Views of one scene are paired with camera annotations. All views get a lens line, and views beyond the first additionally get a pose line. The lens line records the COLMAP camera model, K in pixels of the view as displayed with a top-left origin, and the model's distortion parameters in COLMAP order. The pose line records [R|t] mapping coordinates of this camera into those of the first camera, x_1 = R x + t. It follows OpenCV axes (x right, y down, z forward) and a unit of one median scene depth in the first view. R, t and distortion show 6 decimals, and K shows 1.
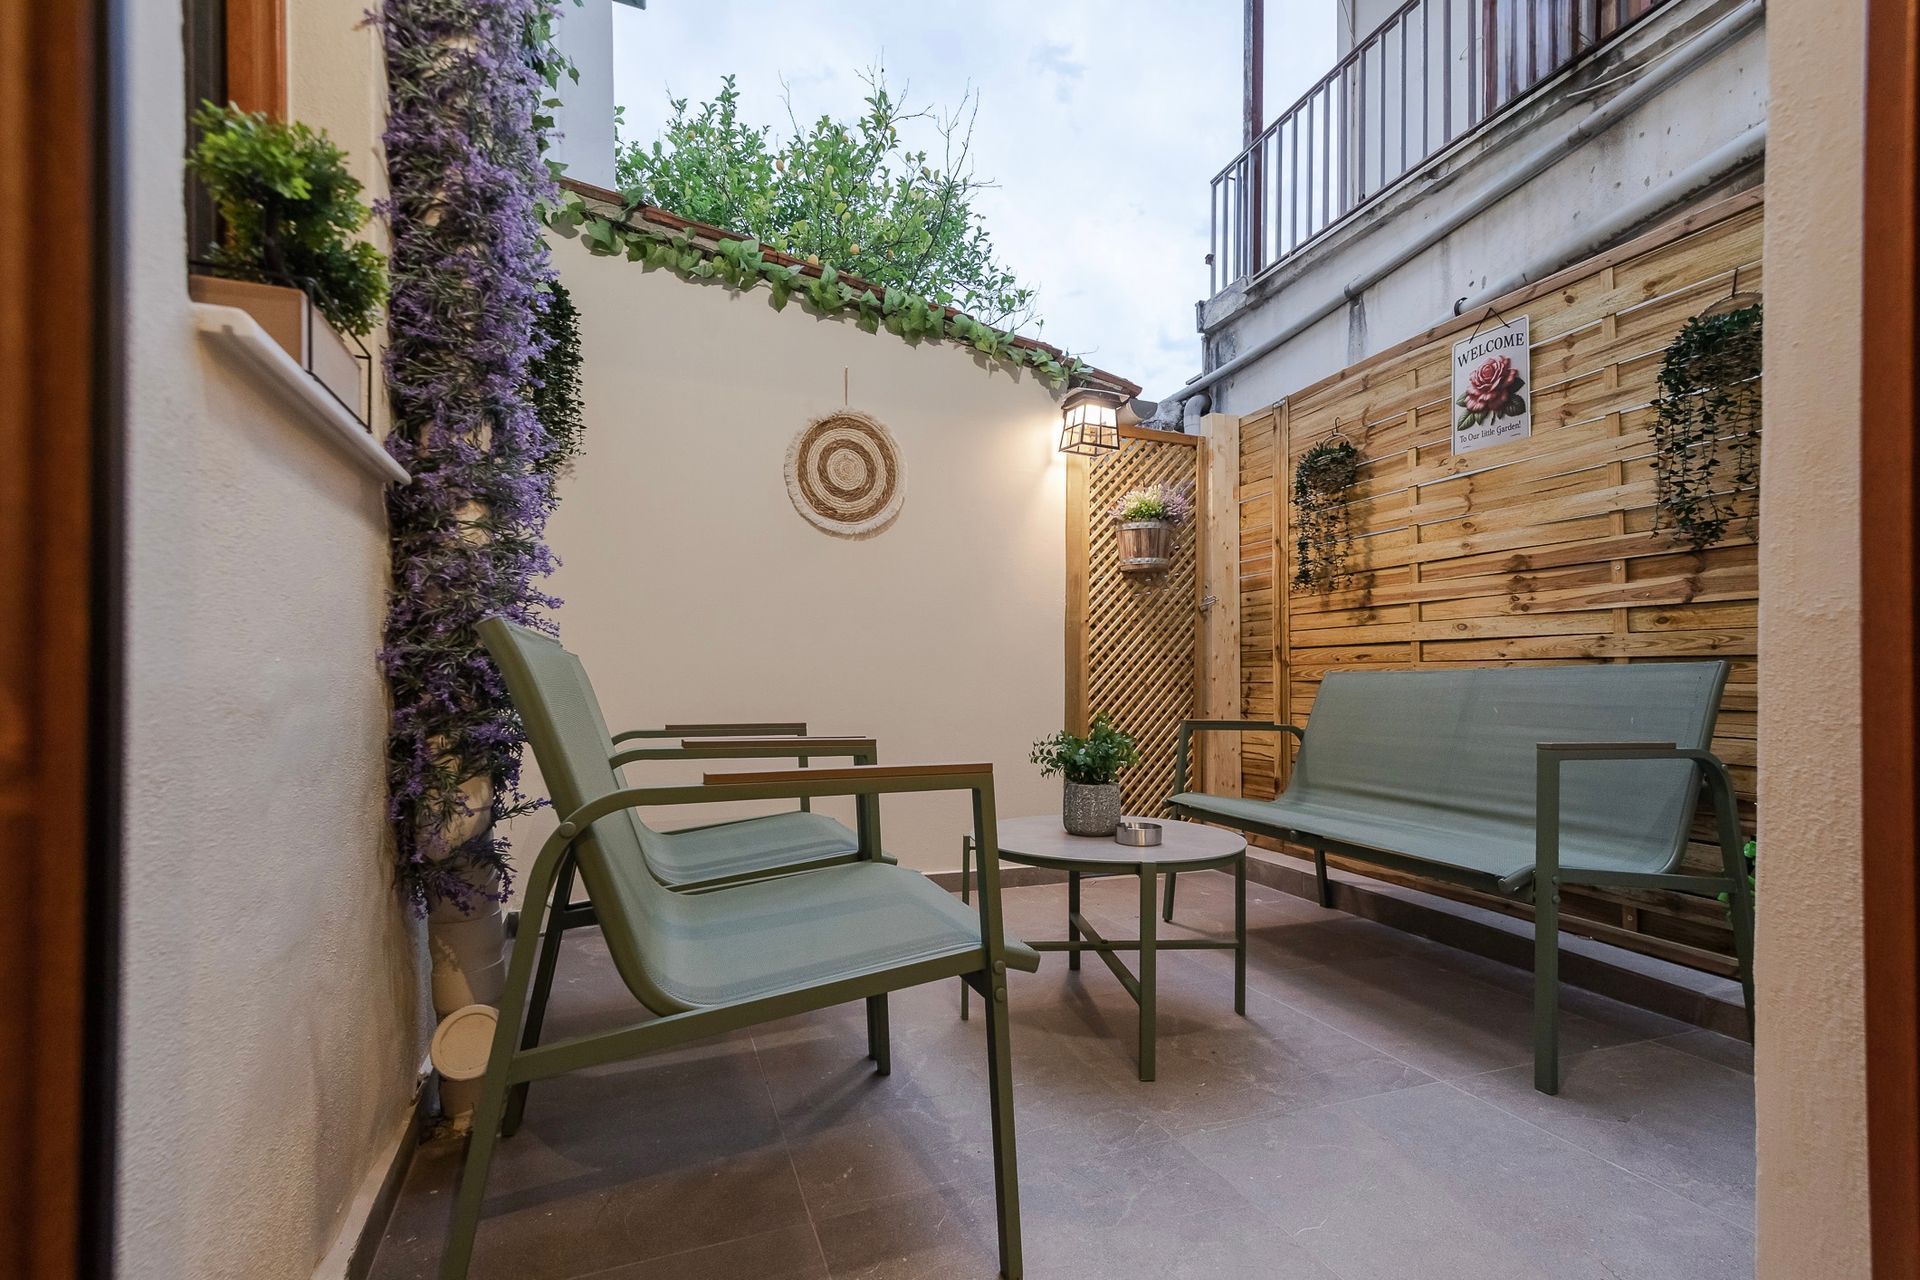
lens RADIAL K [[879.8, 0, 992.6], [0, 879.8, 644.1], [0, 0, 1]] dist [0.023960, -0.000703]
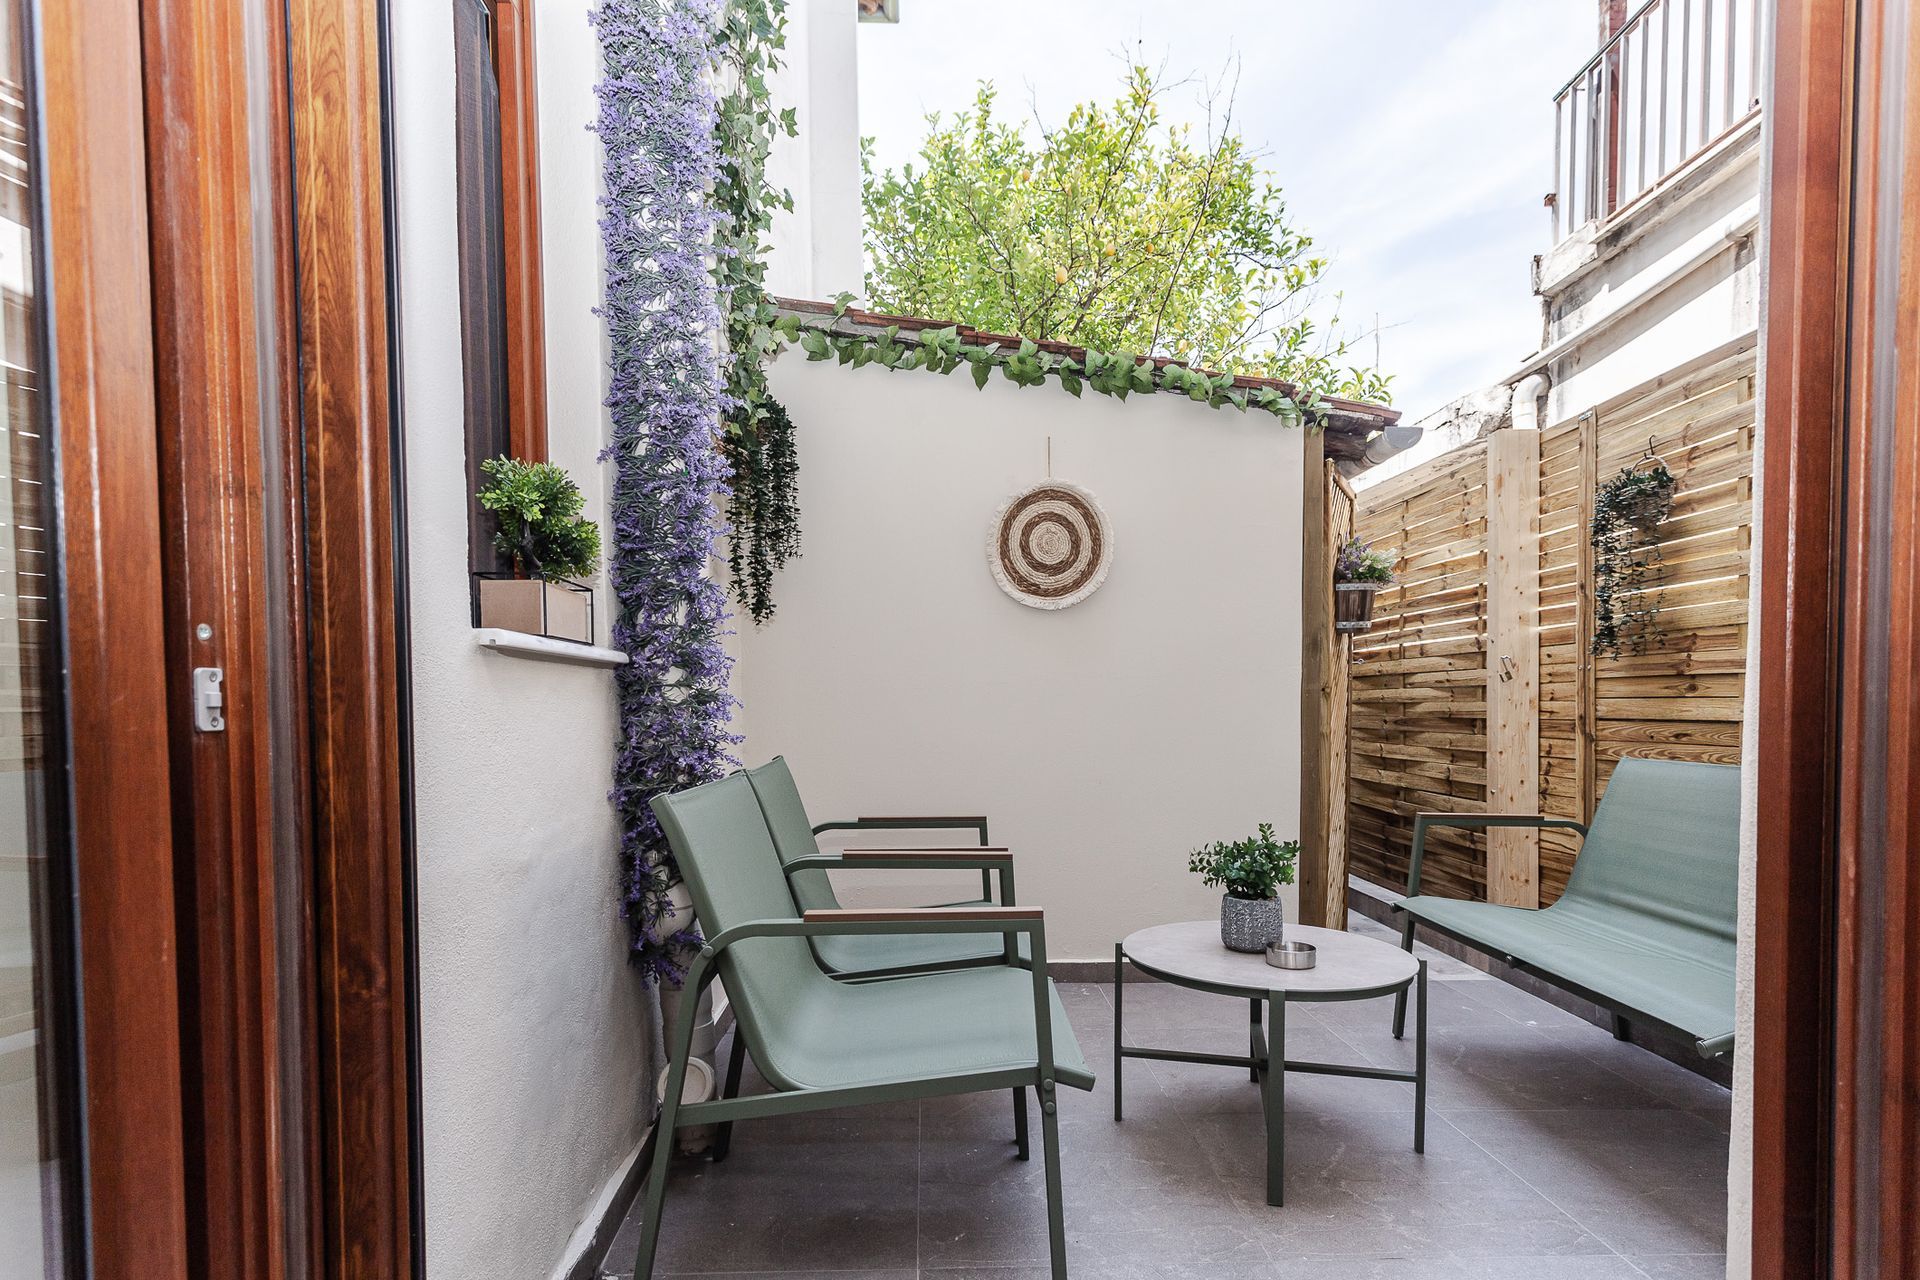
lens RADIAL K [[1016.6, 0, 960.4], [0, 1016.6, 699.7], [0, 0, 1]] dist [-0.000463, 0.000274]
pose [[0.940834, -0.006005, -0.338814, 0.120846], [0.017809, 0.999338, 0.031739, -0.062761], [0.338399, -0.035895, 0.940318, -0.094720]]
